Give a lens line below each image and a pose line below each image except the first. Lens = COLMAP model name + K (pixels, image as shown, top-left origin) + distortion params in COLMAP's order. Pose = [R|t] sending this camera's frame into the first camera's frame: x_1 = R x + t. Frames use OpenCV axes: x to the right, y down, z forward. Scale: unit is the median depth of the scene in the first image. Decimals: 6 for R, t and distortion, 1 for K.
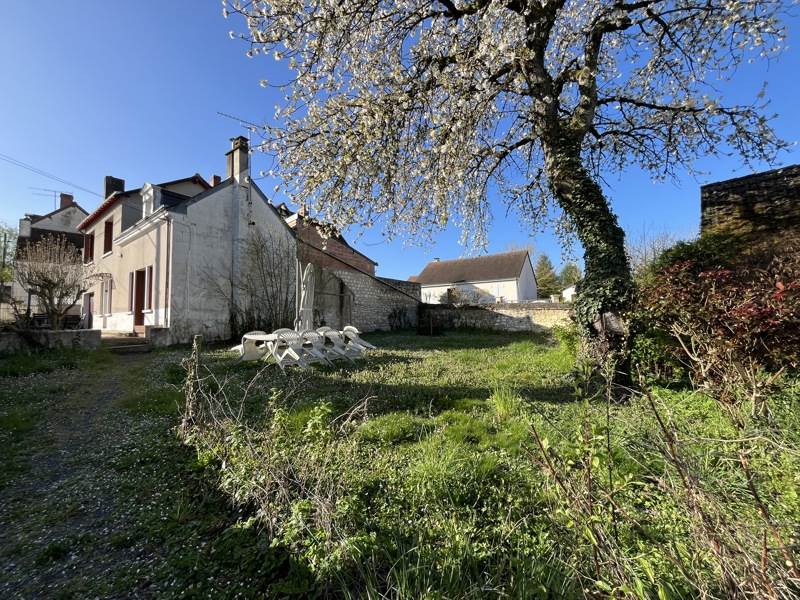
lens RADIAL K [[322.3, 0, 399.3], [0, 322.3, 300.1], [0, 0, 1]] dist [0.000276, 0.000001]
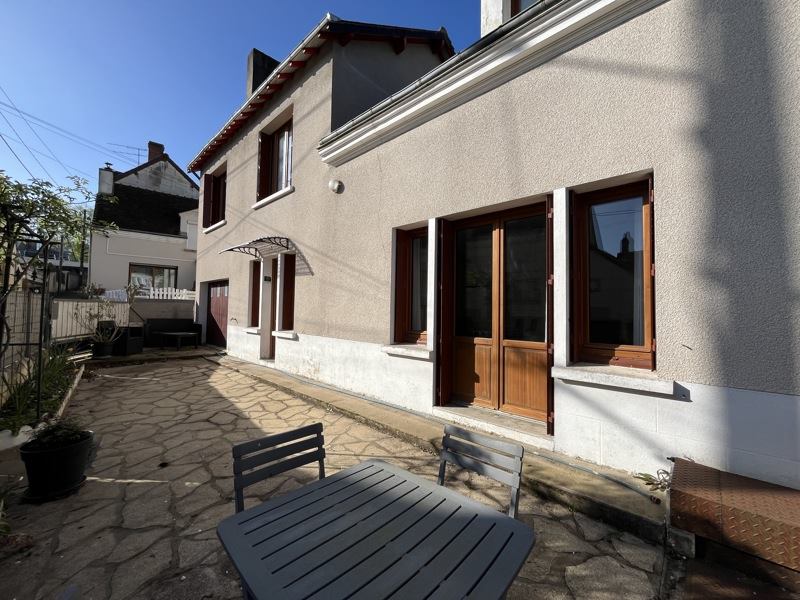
lens RADIAL K [[322.3, 0, 400.7], [0, 322.3, 300.1], [0, 0, 1]] dist [0.000276, 0.000001]
pose [[0.993013, 0.034797, -0.112756, -0.452703], [-0.031766, 0.999087, 0.028569, -0.012961], [0.113648, -0.024788, 0.993212, 0.384535]]
